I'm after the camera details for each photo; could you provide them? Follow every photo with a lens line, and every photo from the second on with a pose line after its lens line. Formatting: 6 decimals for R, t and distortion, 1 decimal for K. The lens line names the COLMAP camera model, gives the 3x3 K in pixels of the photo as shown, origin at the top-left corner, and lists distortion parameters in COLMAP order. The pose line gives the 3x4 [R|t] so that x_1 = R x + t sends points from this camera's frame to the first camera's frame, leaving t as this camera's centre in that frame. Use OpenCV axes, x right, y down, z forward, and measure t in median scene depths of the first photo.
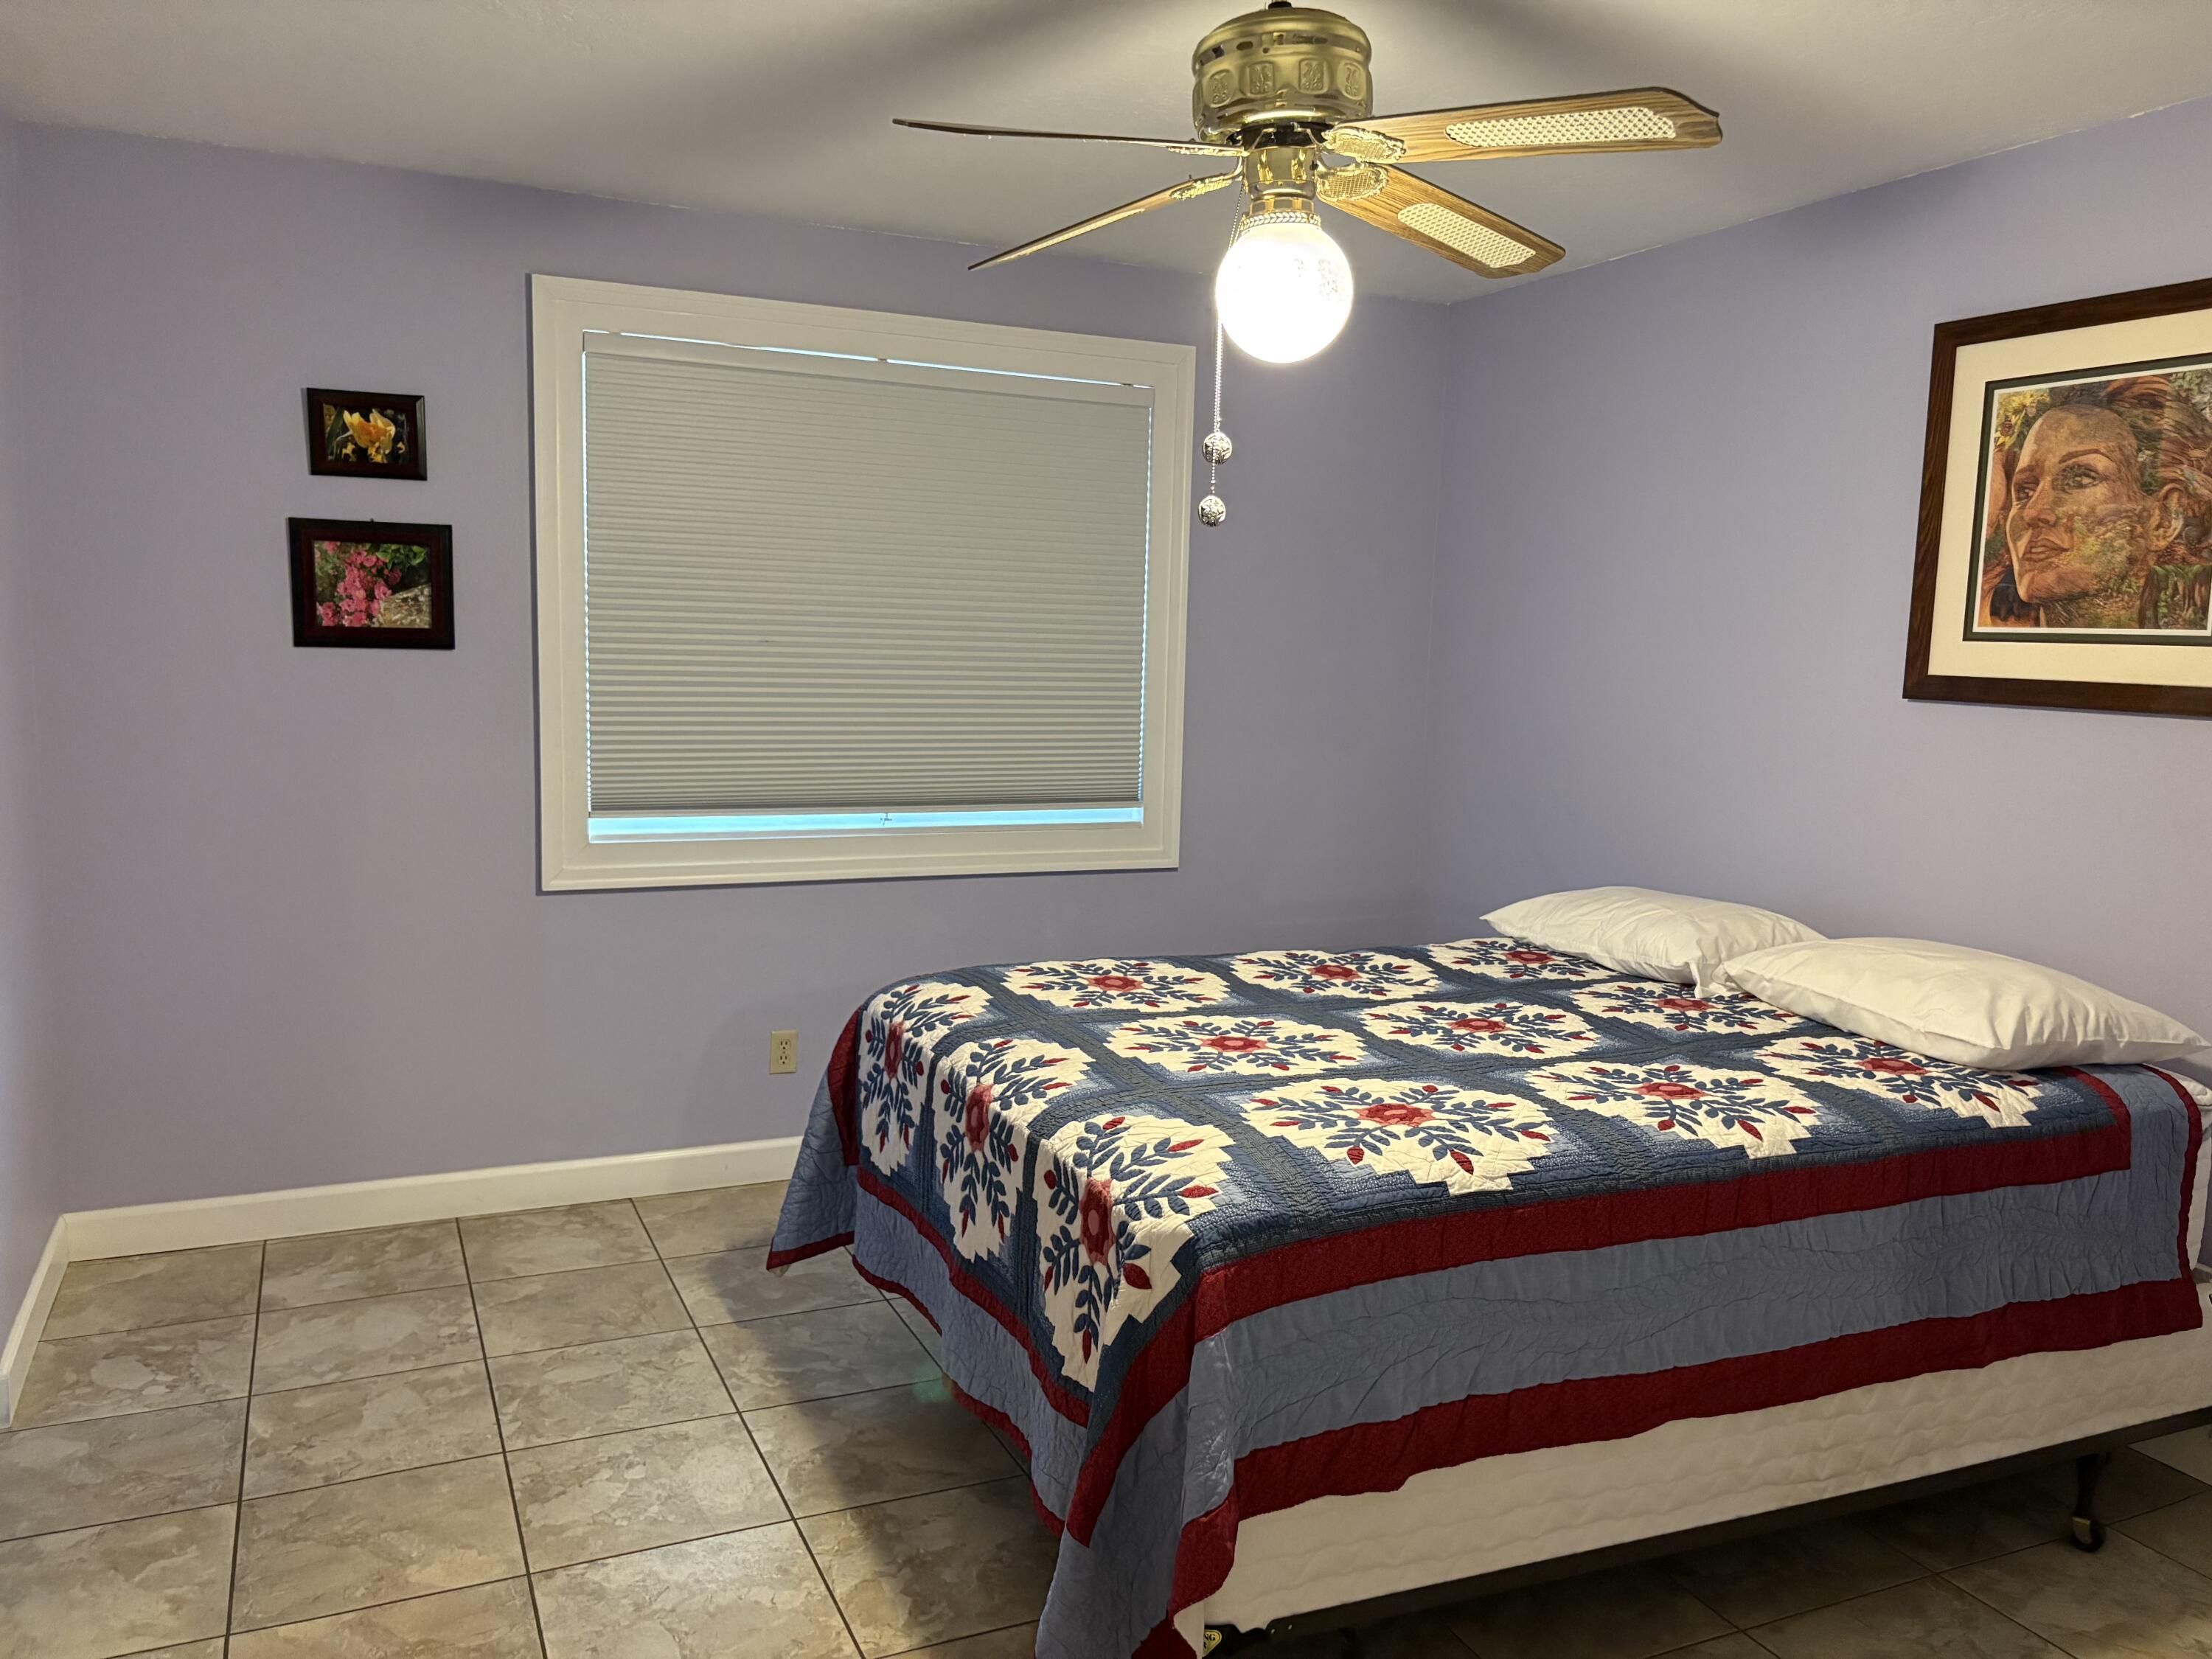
lens RADIAL K [[1682.4, 0, 1118.8], [0, 1682.4, 837.3], [0, 0, 1]] dist [0.041450, -0.049580]
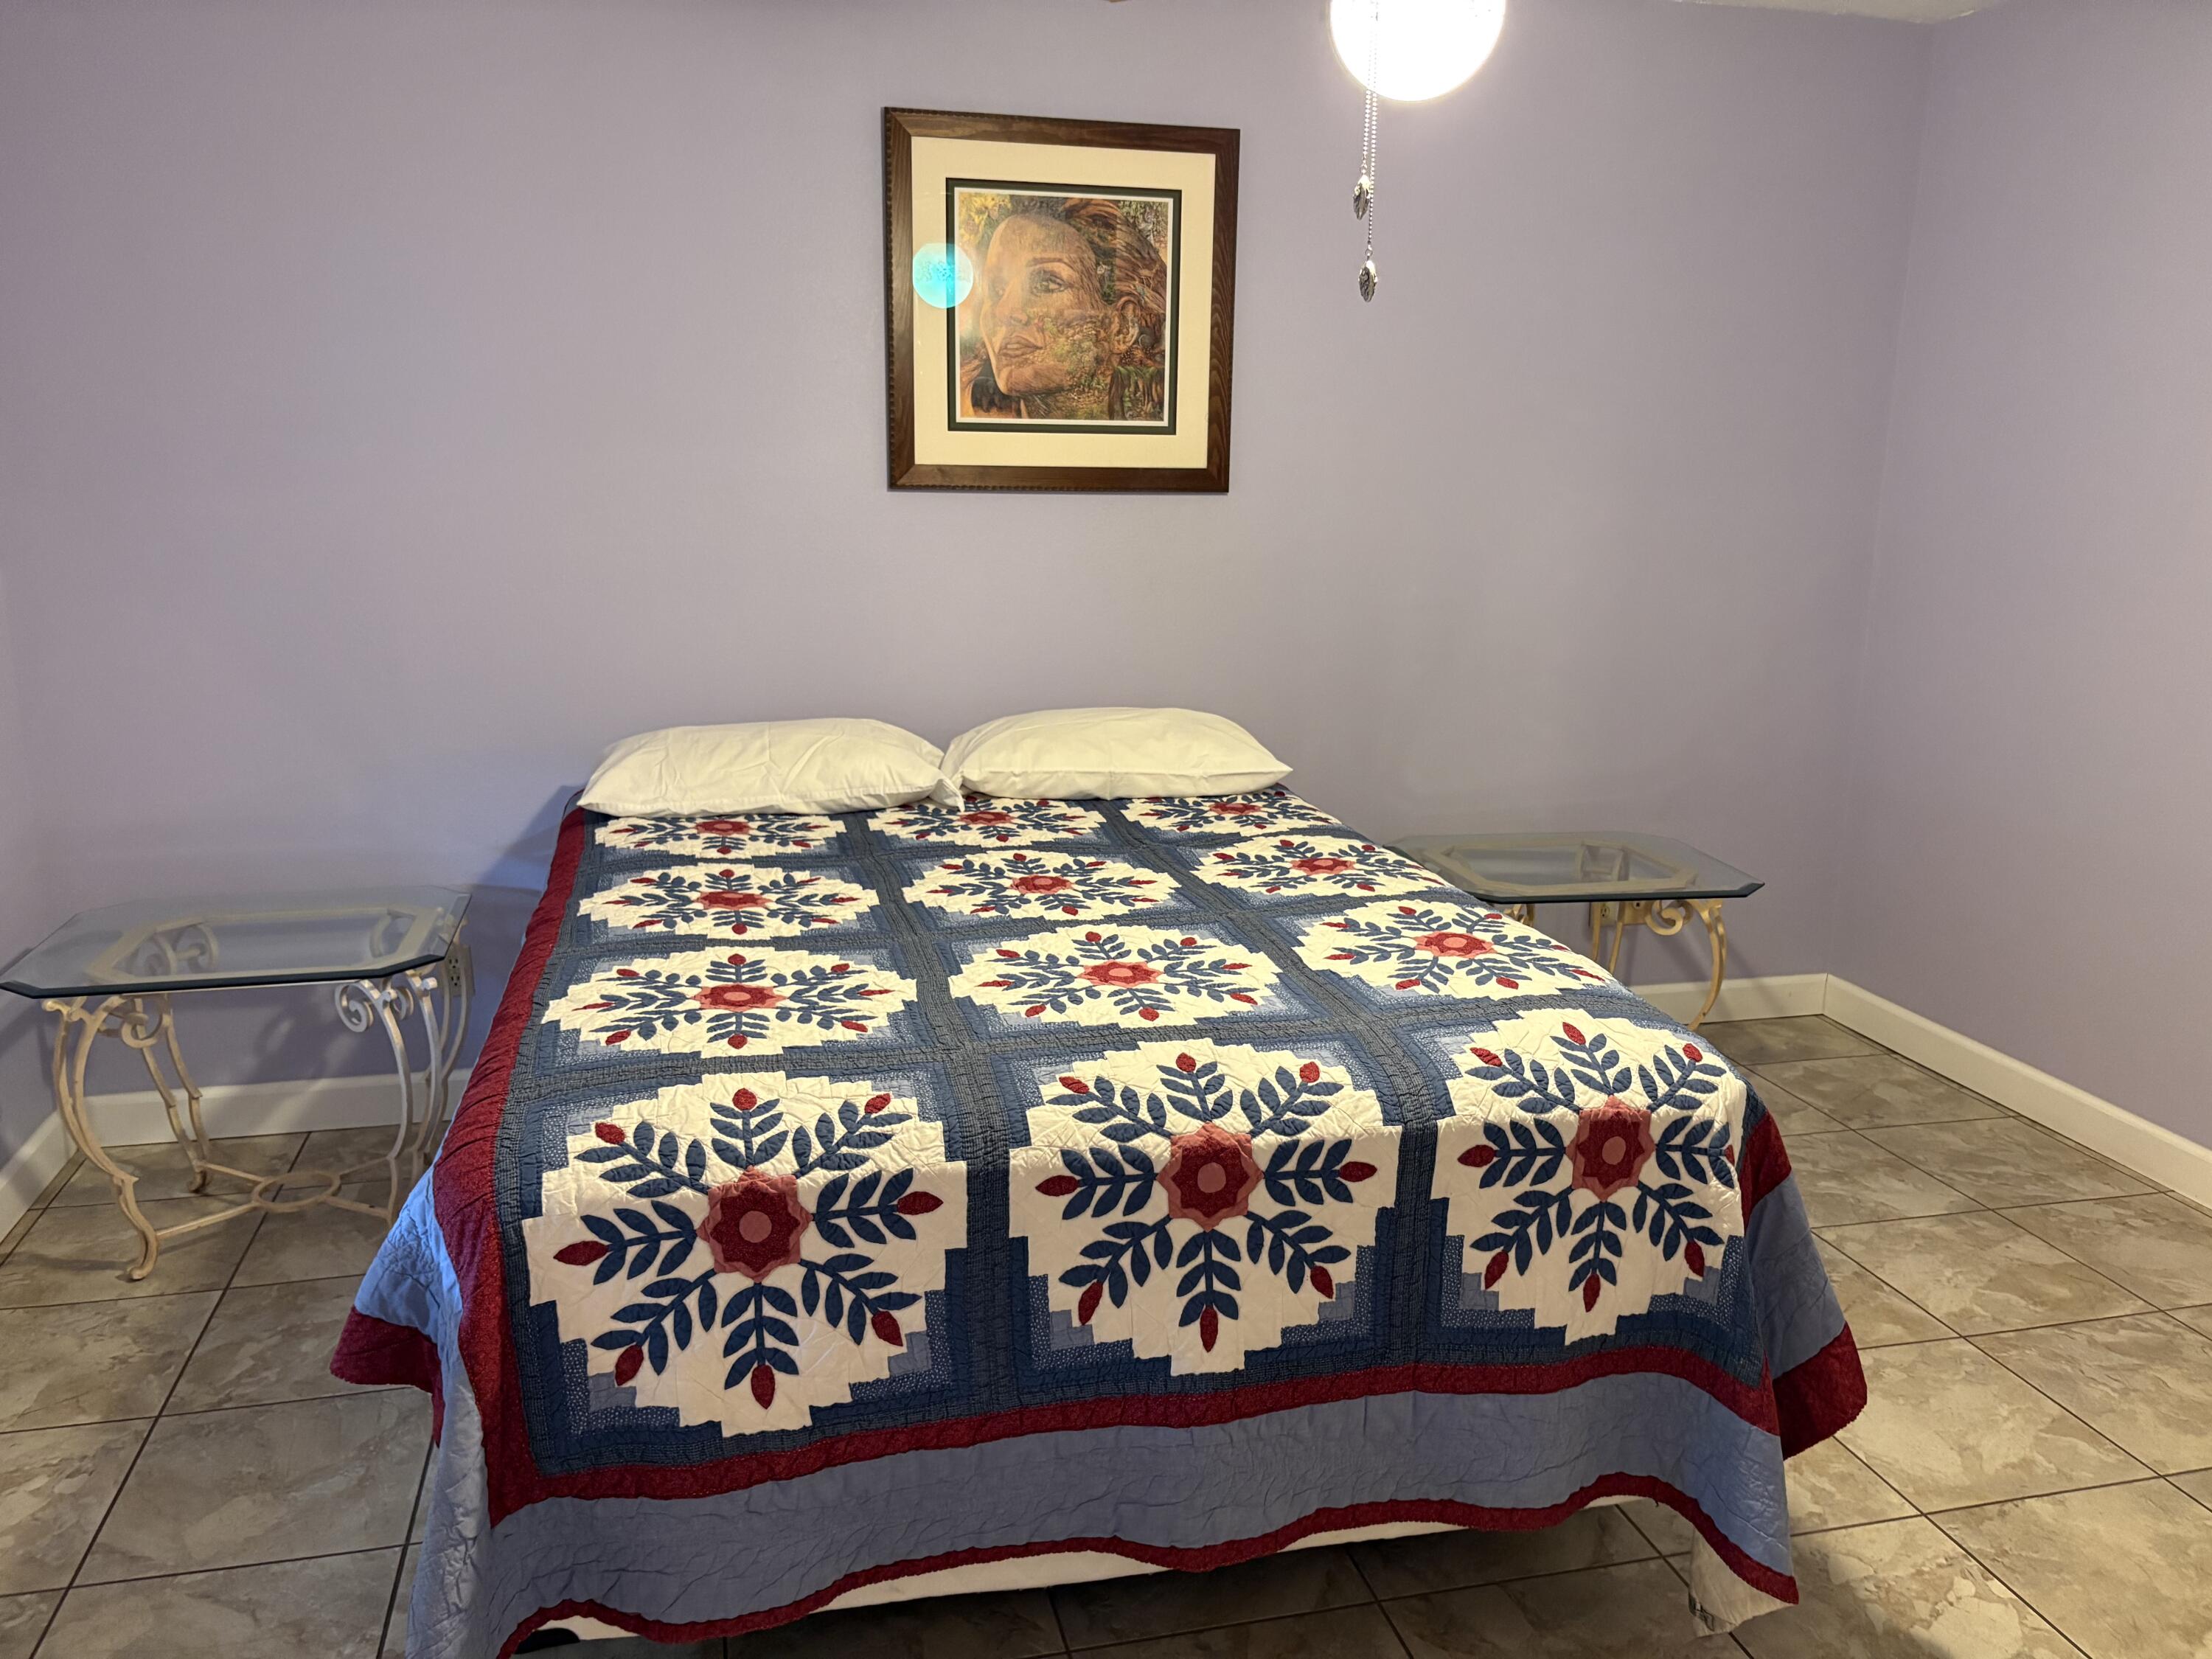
lens RADIAL K [[1682.4, 0, 1118.8], [0, 1682.4, 837.3], [0, 0, 1]] dist [0.041450, -0.049580]
pose [[0.190969, -0.247141, 0.949975, -0.598253], [0.115612, 0.966713, 0.228255, -0.107392], [-0.974764, 0.066239, 0.213184, 0.748613]]
